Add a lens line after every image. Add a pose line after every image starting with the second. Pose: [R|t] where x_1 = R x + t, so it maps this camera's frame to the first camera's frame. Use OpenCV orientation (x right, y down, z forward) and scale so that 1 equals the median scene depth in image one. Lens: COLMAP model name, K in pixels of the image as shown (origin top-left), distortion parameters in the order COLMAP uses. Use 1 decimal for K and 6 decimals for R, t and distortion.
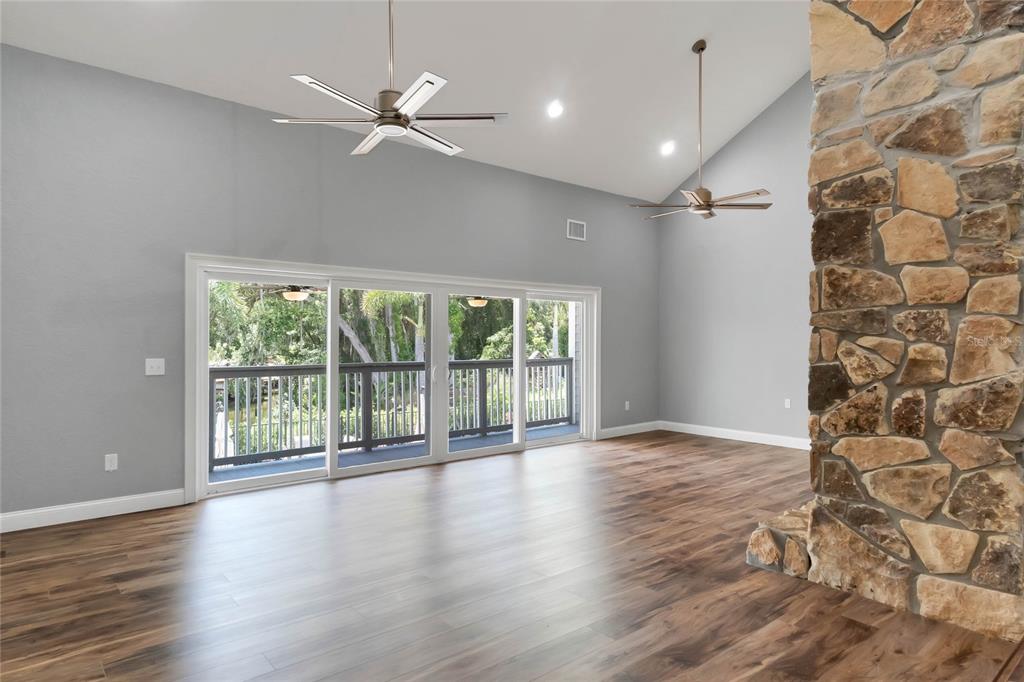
lens RADIAL K [[502.6, 0, 505.5], [0, 502.6, 344.0], [0, 0, 1]] dist [-0.001275, -0.000578]
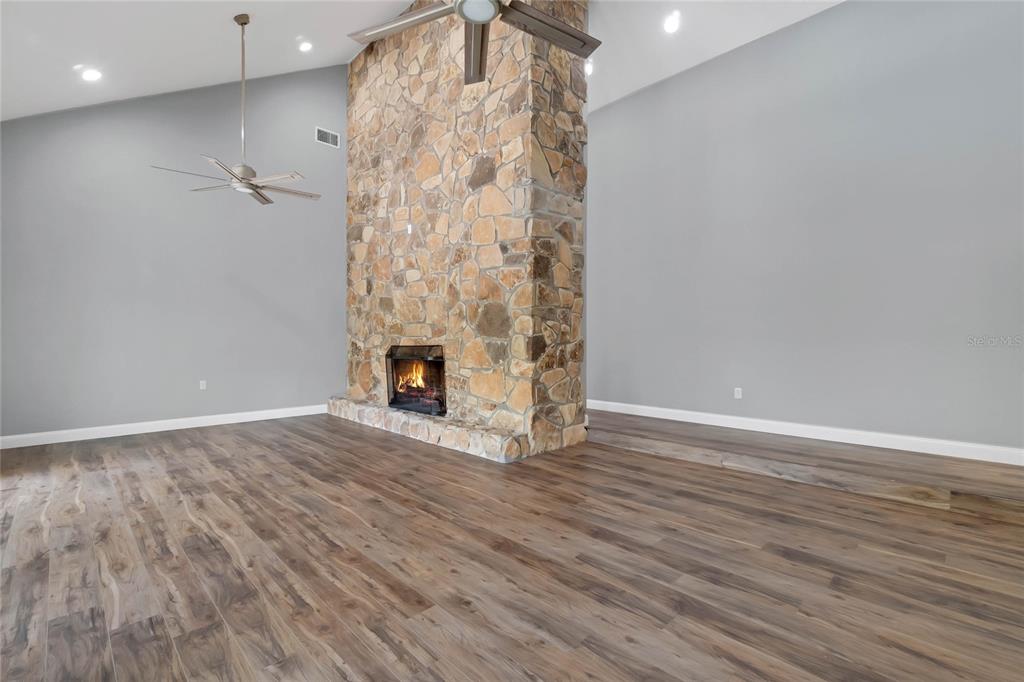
lens RADIAL K [[502.6, 0, 505.1], [0, 502.6, 337.1], [0, 0, 1]] dist [-0.001275, -0.000578]
pose [[-0.068751, -0.004712, 0.997623, -1.246359], [0.001145, 0.999988, 0.004802, 0.040454], [-0.997633, 0.001472, -0.068745, 1.289197]]
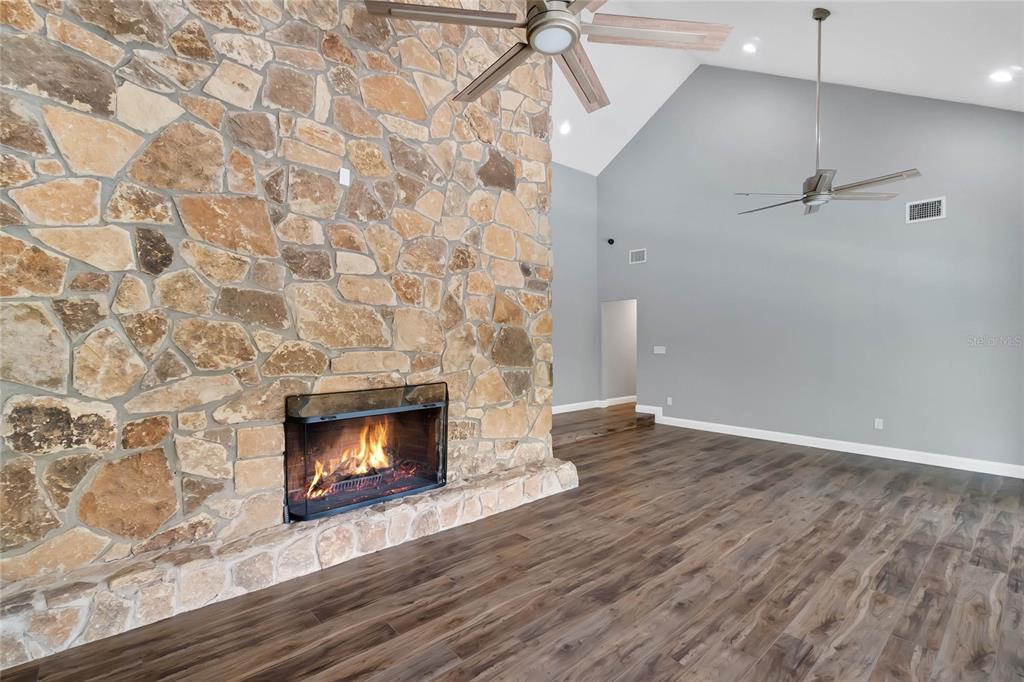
lens RADIAL K [[502.6, 0, 511.0], [0, 502.6, 338.8], [0, 0, 1]] dist [-0.001275, -0.000578]
pose [[-0.995005, -0.005288, -0.099686, 1.001952], [-0.005670, 0.999978, 0.003555, -0.055046], [0.099665, 0.004102, -0.995013, 3.018615]]
